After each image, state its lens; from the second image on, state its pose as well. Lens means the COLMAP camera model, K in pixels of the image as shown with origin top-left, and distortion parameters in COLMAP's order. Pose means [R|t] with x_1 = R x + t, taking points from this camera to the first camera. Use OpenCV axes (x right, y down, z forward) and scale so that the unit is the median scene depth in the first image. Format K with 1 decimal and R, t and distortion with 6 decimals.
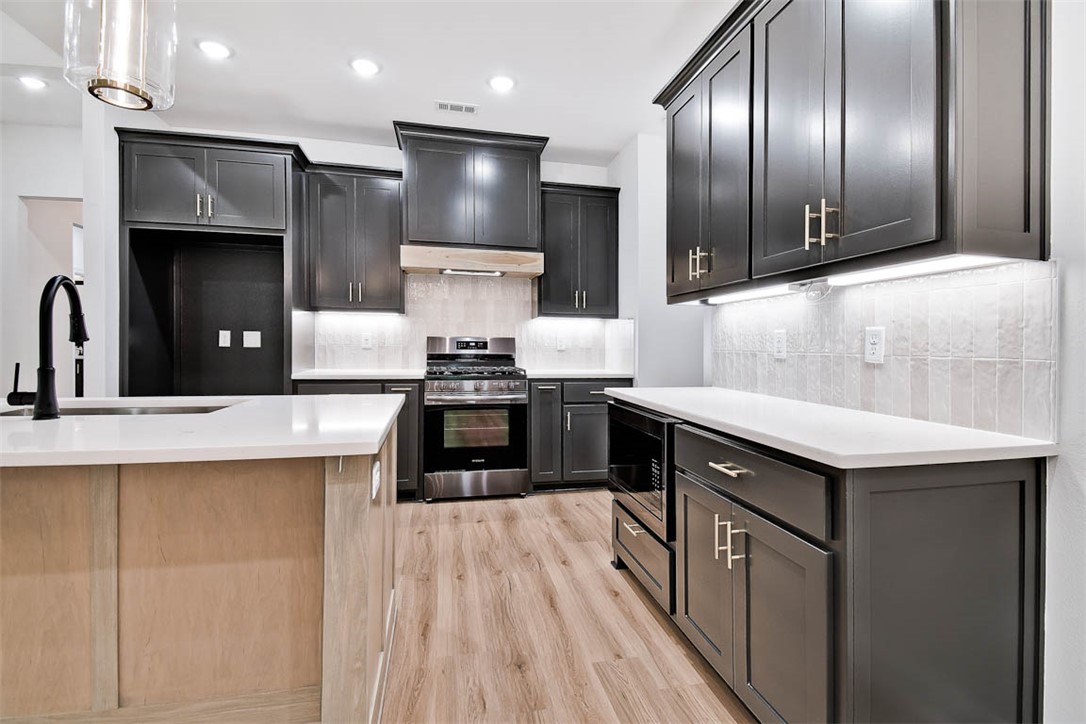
lens RADIAL K [[501.9, 0, 545.5], [0, 501.9, 357.5], [0, 0, 1]] dist [0.049863, -0.035937]
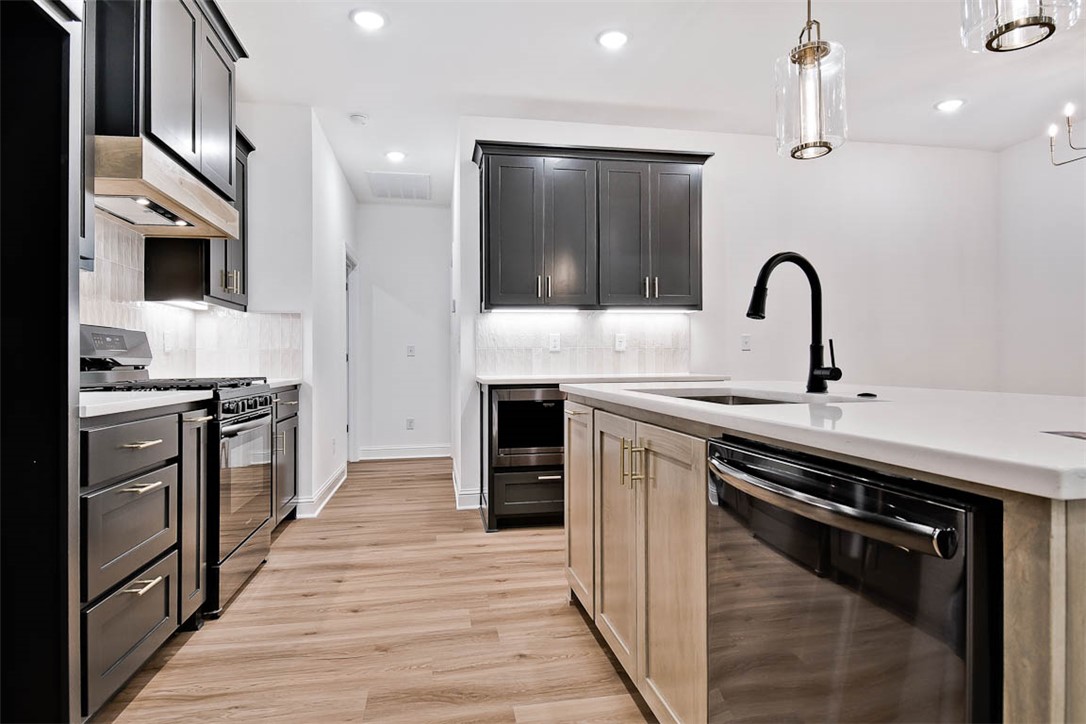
lens RADIAL K [[596.4, 0, 543.0], [0, 596.4, 362.0], [0, 0, 1]] dist [0.001197, -0.000025]
pose [[0.024569, -0.012422, 0.999621, -0.954840], [0.038175, 0.999205, 0.011479, 0.008713], [-0.998969, 0.037879, 0.025024, 0.651692]]
